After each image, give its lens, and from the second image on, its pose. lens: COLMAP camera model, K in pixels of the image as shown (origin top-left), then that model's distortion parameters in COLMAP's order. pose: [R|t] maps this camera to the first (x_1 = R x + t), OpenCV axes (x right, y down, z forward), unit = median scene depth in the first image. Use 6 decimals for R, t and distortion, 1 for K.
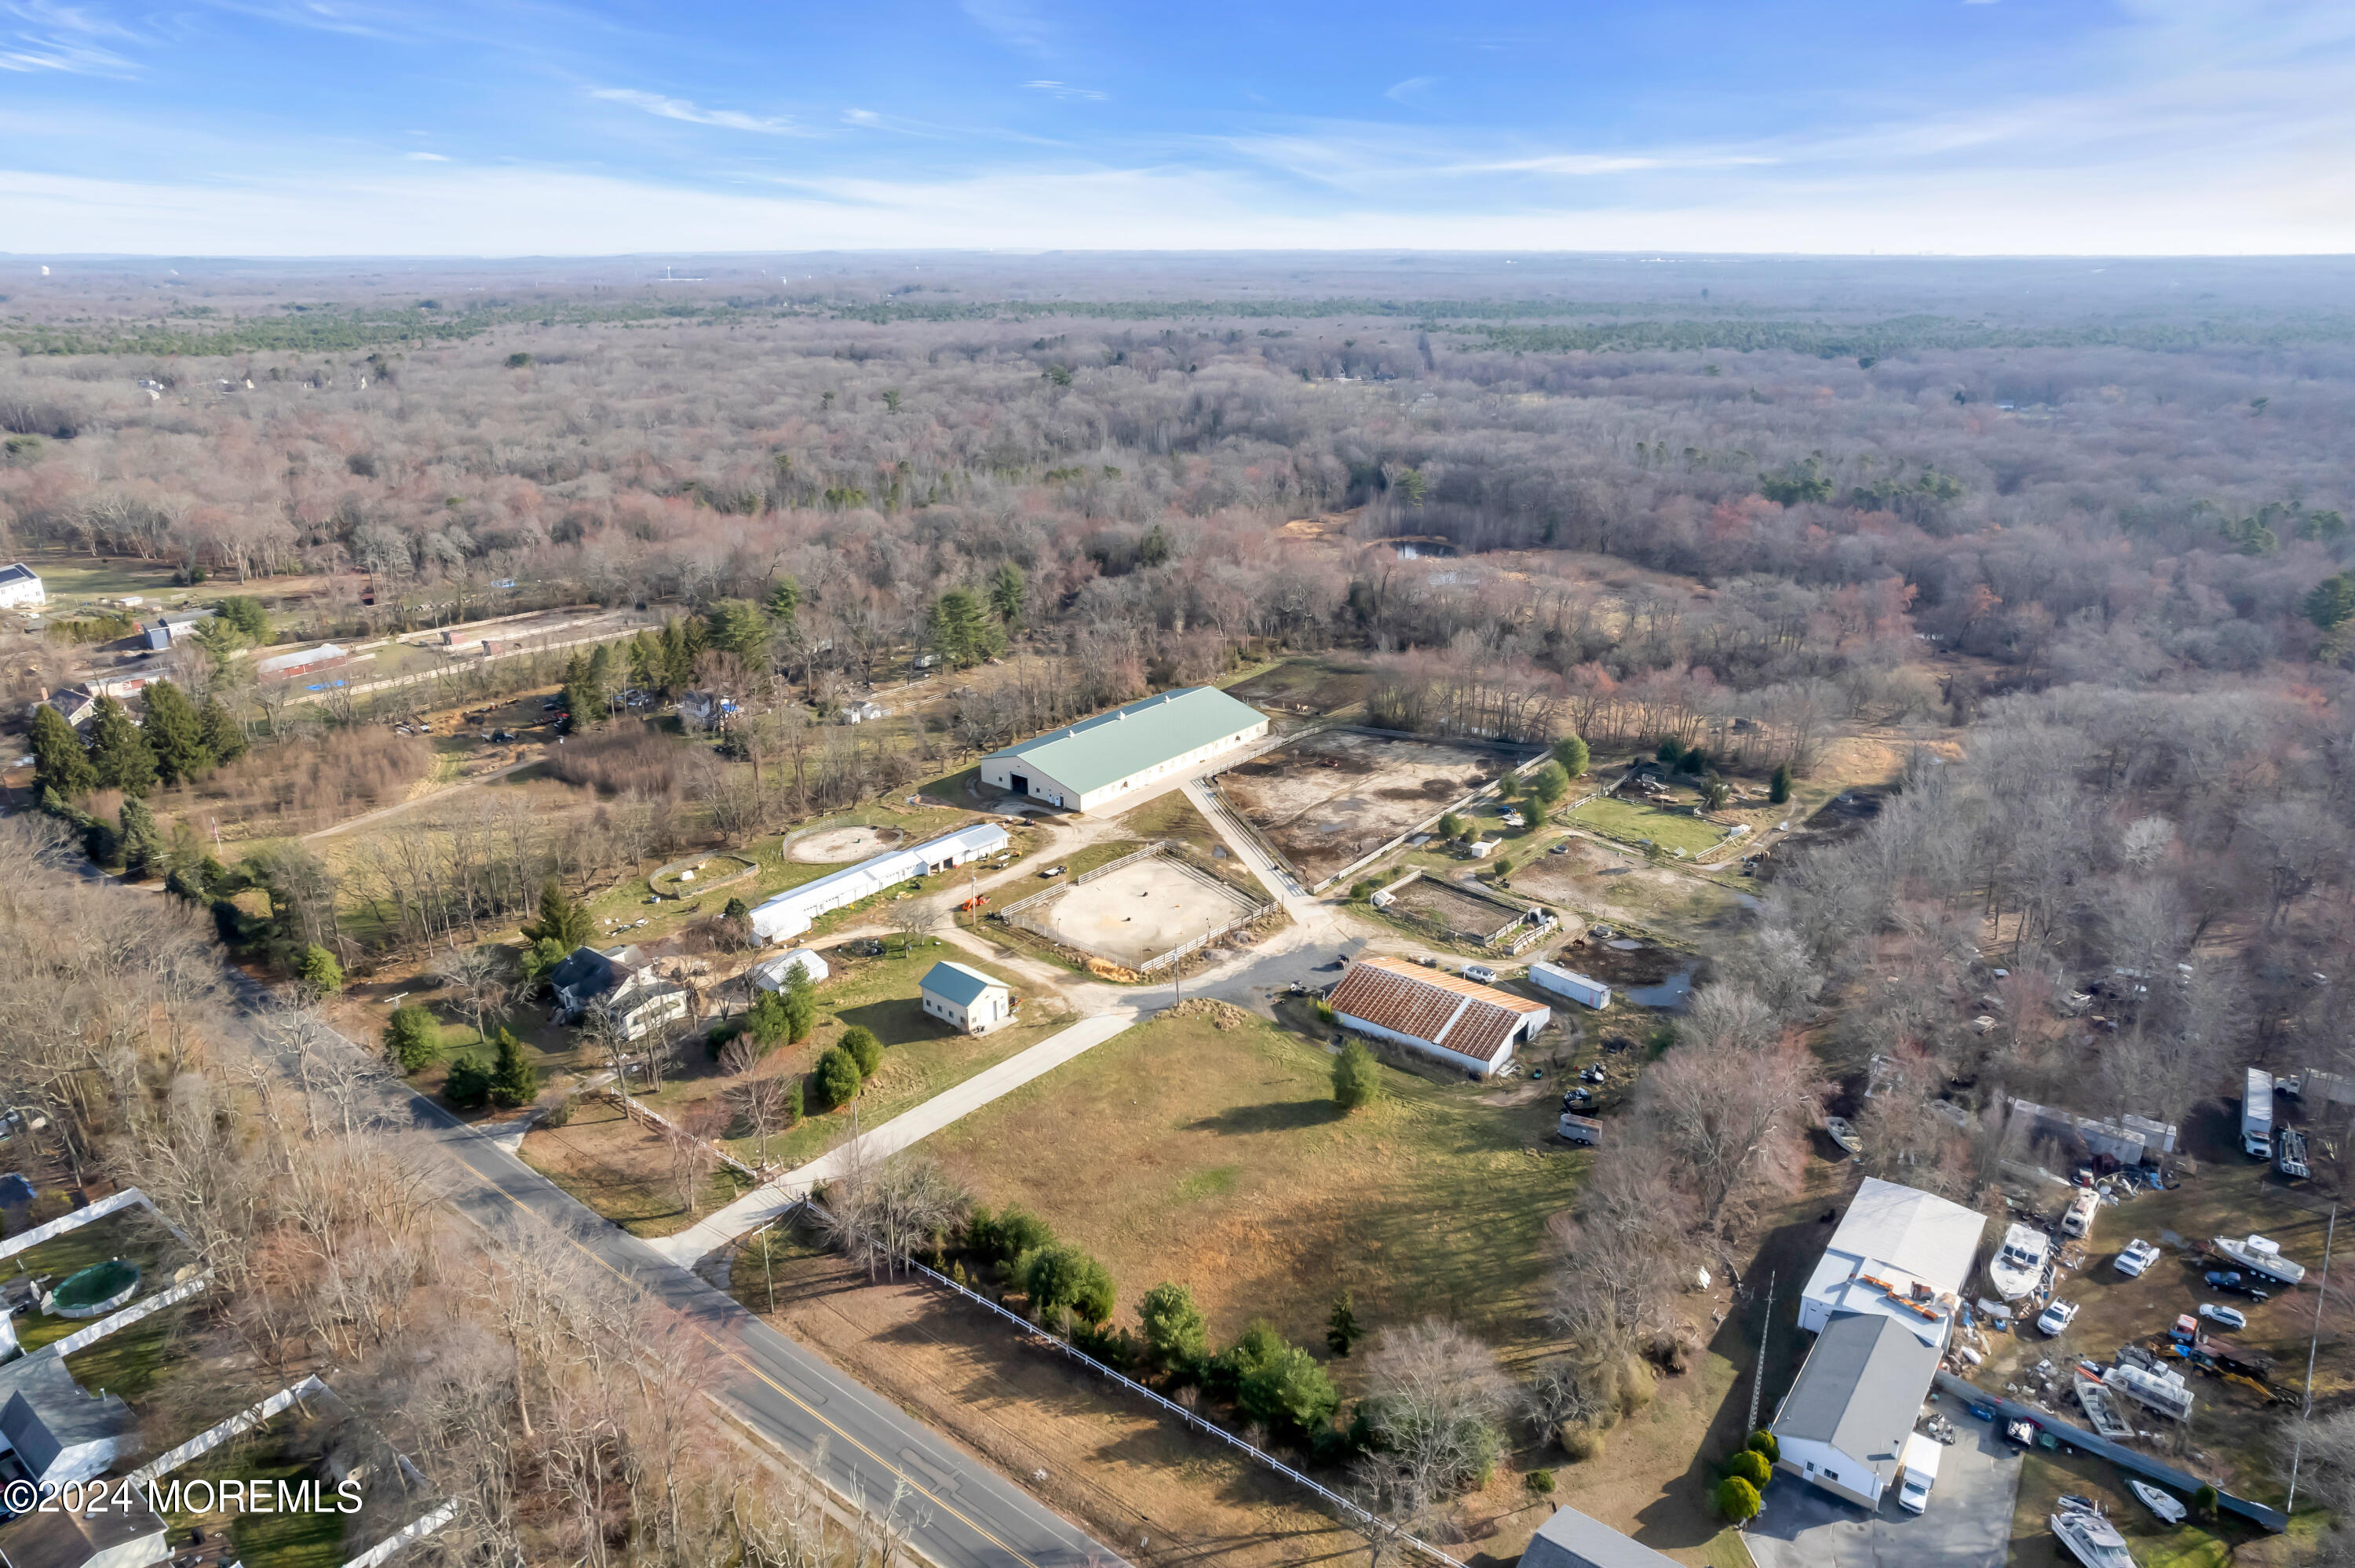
lens RADIAL K [[1490.3, 0, 1177.5], [0, 1490.3, 784.0], [0, 0, 1]] dist [-0.046554, 0.032113]
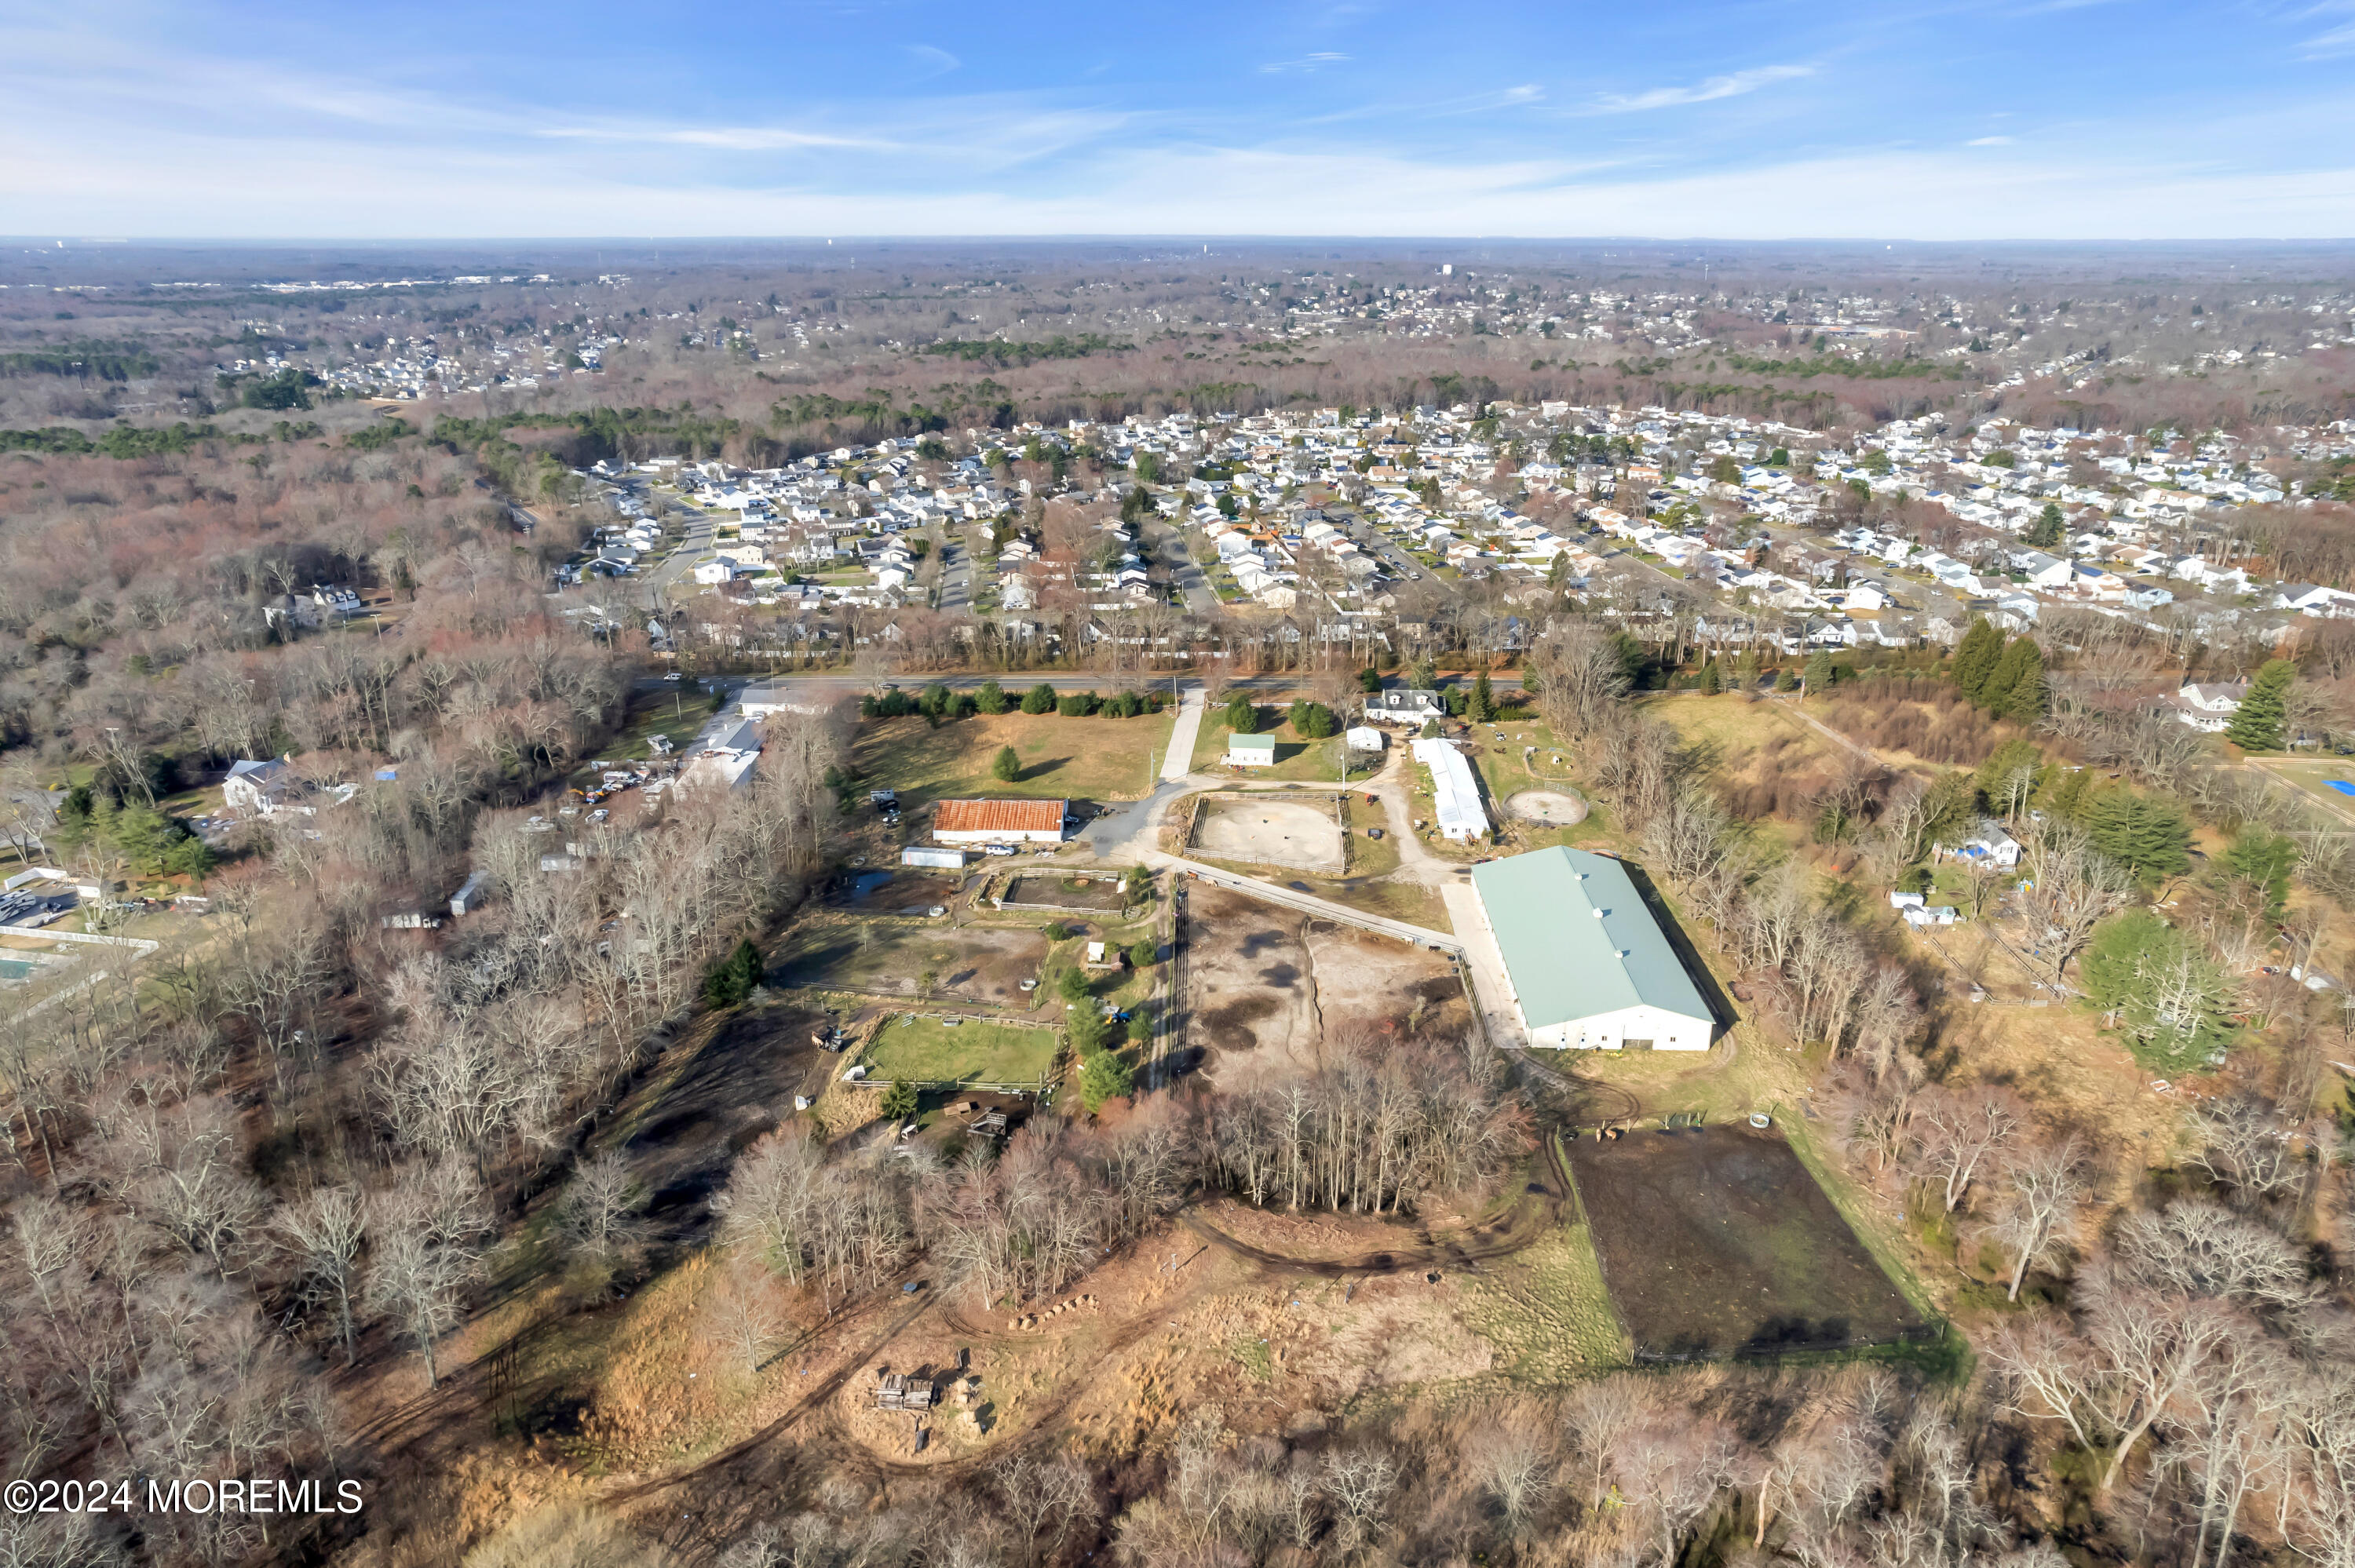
lens RADIAL K [[1490.3, 0, 1170.7], [0, 1490.3, 840.2], [0, 0, 1]] dist [-0.028792, 0.002069]
pose [[-0.803175, 0.226922, -0.550833, 0.699936], [-0.202917, 0.765121, 0.611076, -0.626715], [0.560120, 0.602575, -0.568480, 1.582455]]
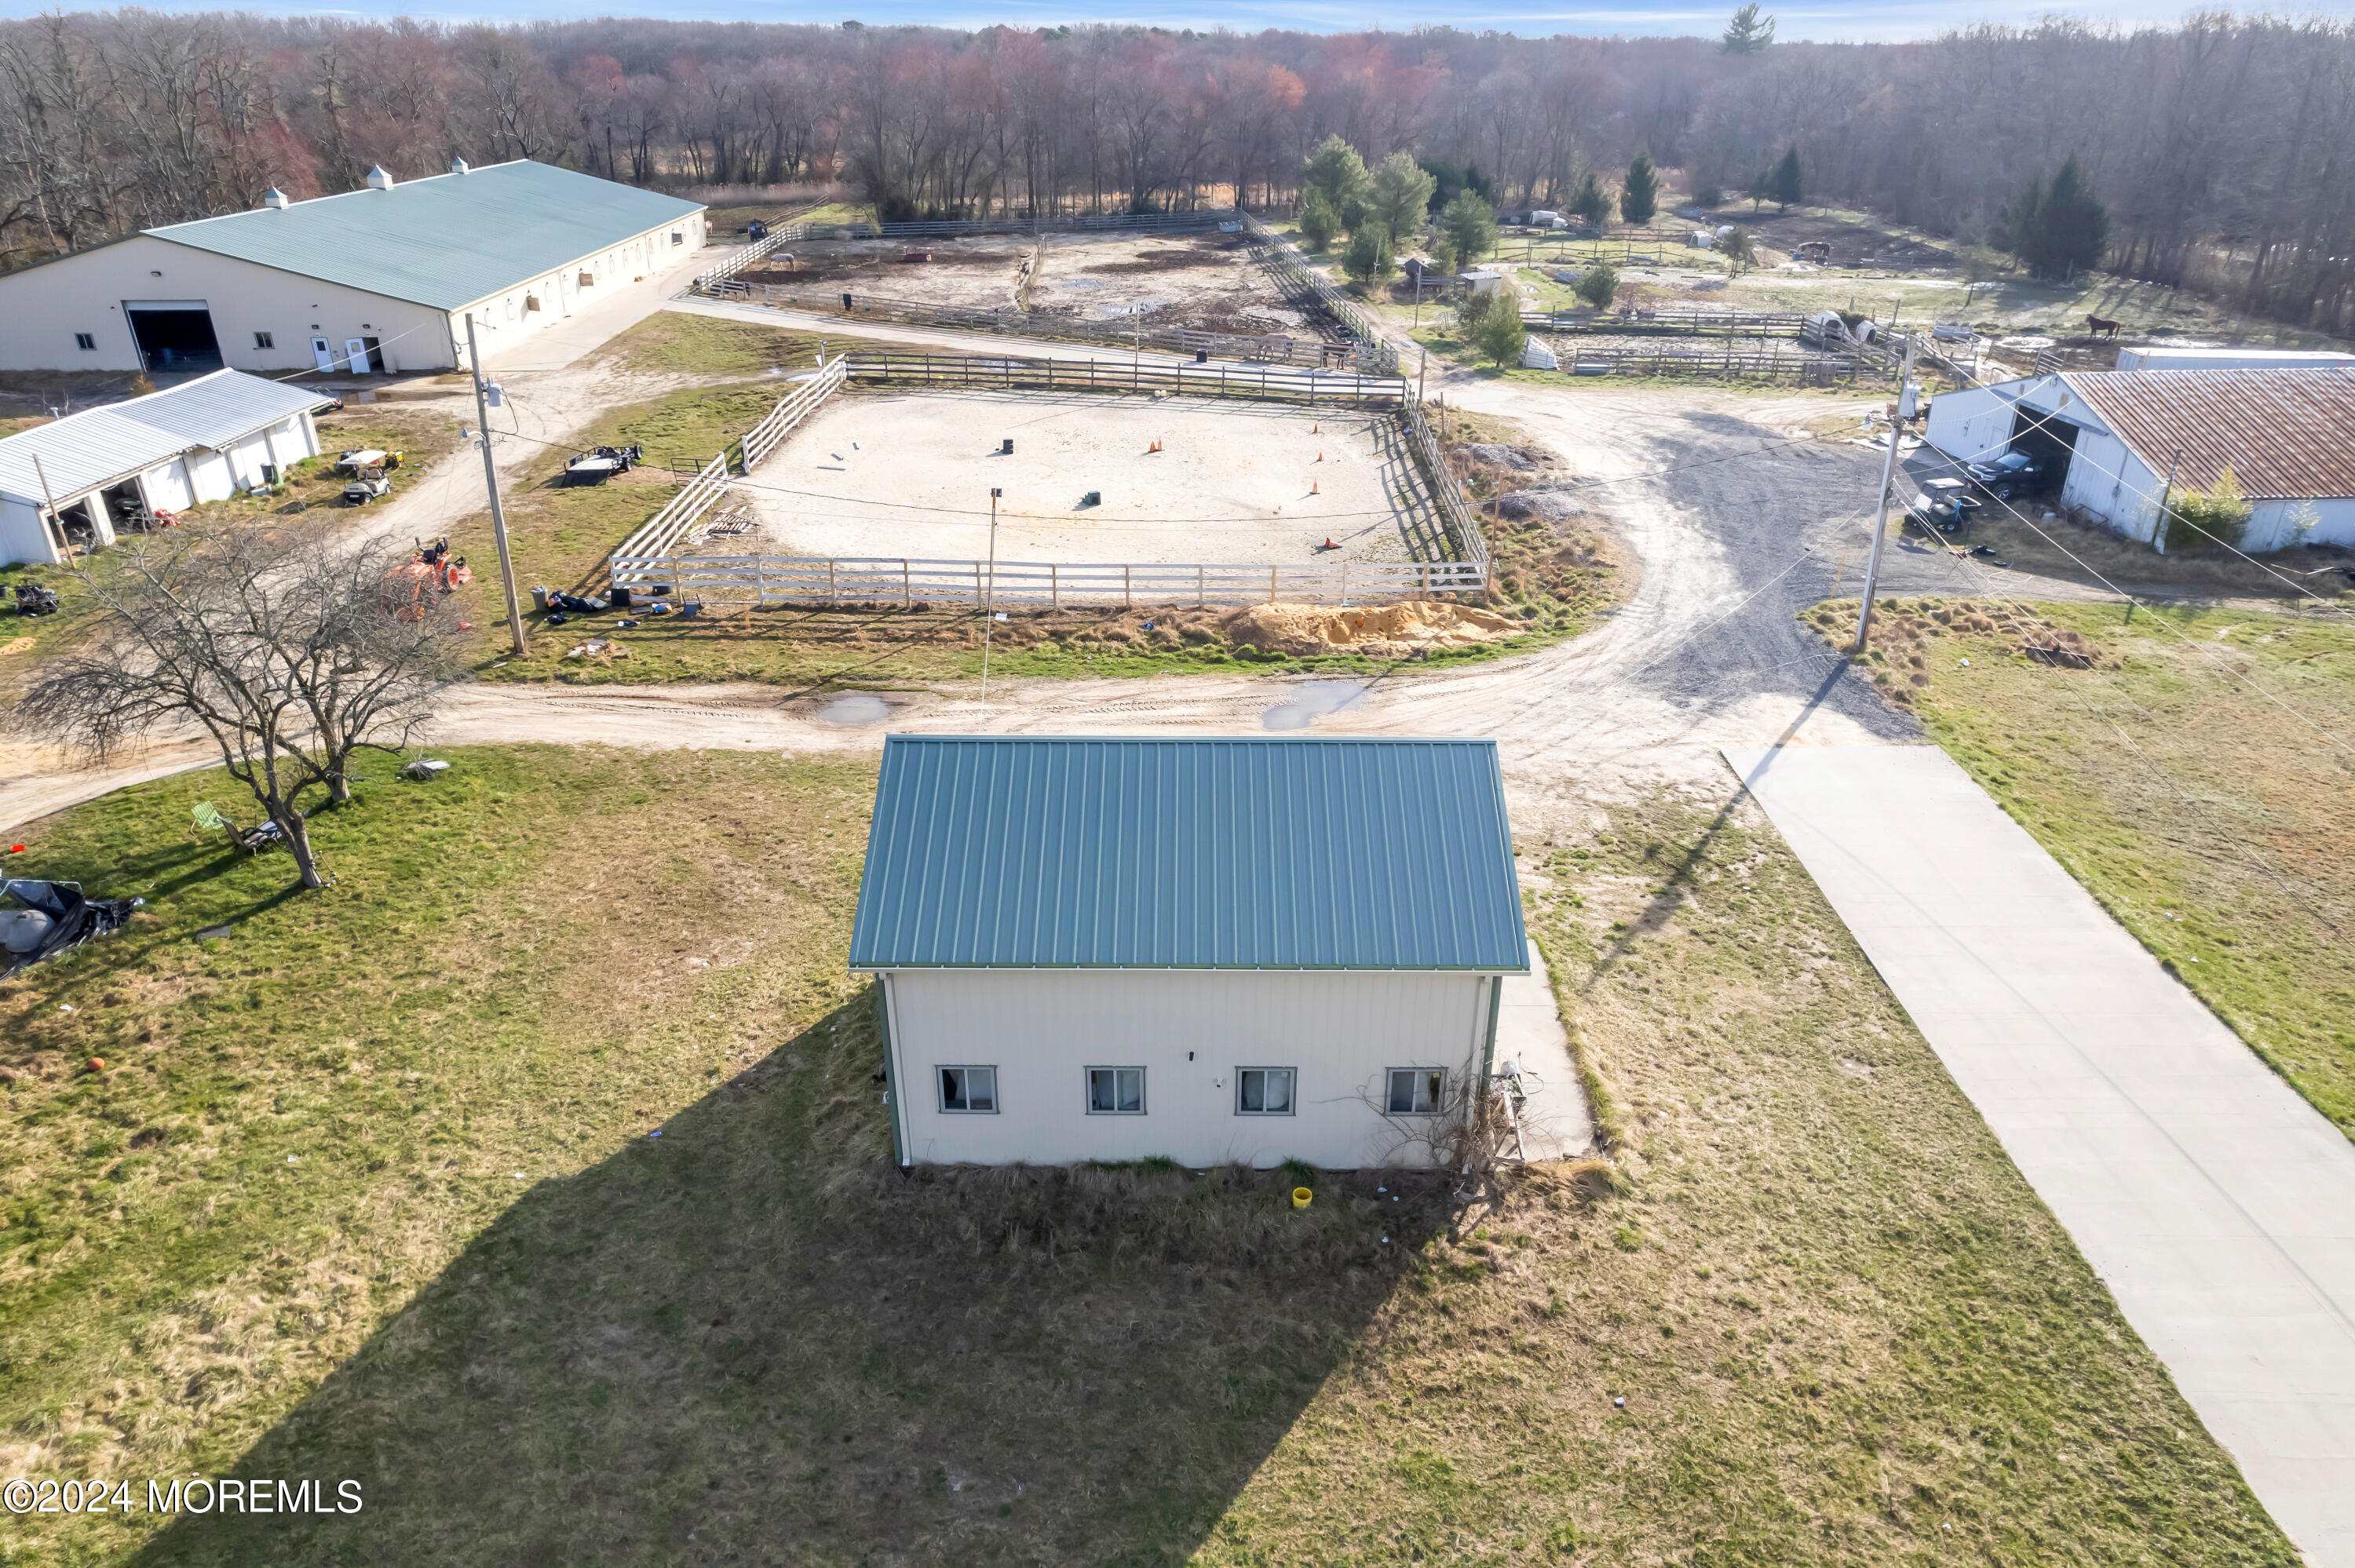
lens RADIAL K [[1503.2, 0, 1177.5], [0, 1503.2, 784.0], [0, 0, 1]] dist [-0.077647, 0.072935]
pose [[0.754496, -0.291289, 0.588121, -0.176385], [0.224262, 0.956597, 0.186088, 0.086613], [-0.616800, -0.008510, 0.787074, 0.729169]]
